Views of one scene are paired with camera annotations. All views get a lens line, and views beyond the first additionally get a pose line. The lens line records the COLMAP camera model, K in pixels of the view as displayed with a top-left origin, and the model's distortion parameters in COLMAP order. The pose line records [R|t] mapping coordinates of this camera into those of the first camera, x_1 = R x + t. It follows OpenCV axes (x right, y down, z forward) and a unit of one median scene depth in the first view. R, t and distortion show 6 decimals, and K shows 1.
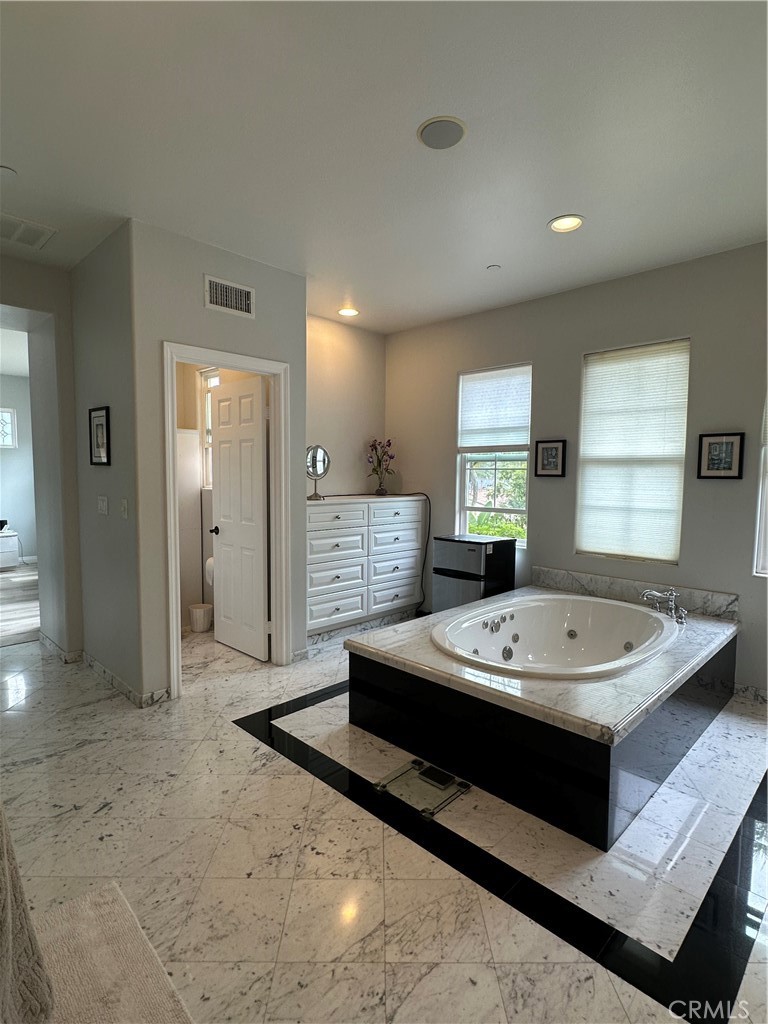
lens RADIAL K [[533.0, 0, 382.1], [0, 533.0, 512.4], [0, 0, 1]] dist [-0.000605, -0.000344]
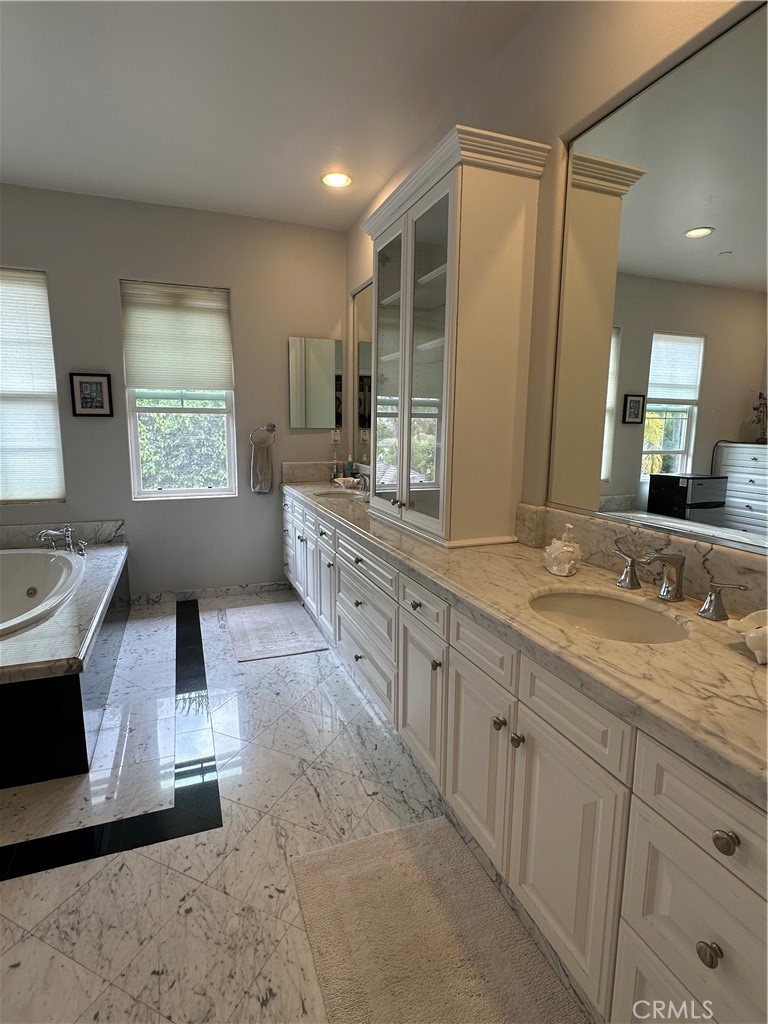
lens RADIAL K [[533.0, 0, 382.3], [0, 533.0, 510.4], [0, 0, 1]] dist [-0.000605, -0.000344]
pose [[0.410909, -0.150626, 0.899147, -0.125305], [0.061614, 0.988590, 0.137452, 0.012516], [-0.909592, -0.001080, 0.415502, 0.024354]]
